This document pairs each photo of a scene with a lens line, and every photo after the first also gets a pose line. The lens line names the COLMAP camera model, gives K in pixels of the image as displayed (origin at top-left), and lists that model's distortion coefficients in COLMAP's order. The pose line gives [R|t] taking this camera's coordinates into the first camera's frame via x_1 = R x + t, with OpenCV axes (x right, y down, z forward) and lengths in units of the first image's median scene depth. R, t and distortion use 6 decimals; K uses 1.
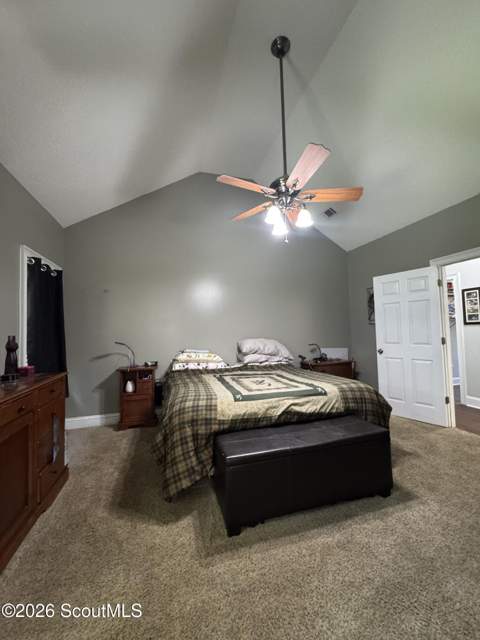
lens RADIAL K [[257.0, 0, 240.0], [0, 257.0, 320.0], [0, 0, 1]] dist [-0.001953, -0.000166]
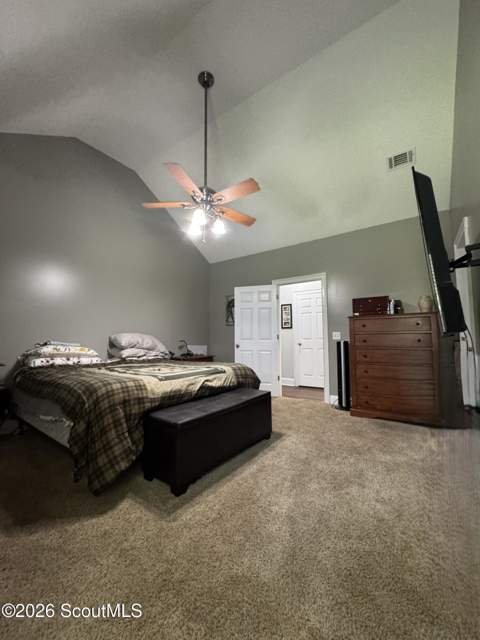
lens RADIAL K [[257.0, 0, 240.0], [0, 257.0, 320.0], [0, 0, 1]] dist [-0.001953, -0.000166]
pose [[0.787610, 0.067194, 0.612499, -0.421135], [-0.043558, 0.997621, -0.053432, 0.113865], [-0.614632, 0.015405, 0.788664, -0.019176]]
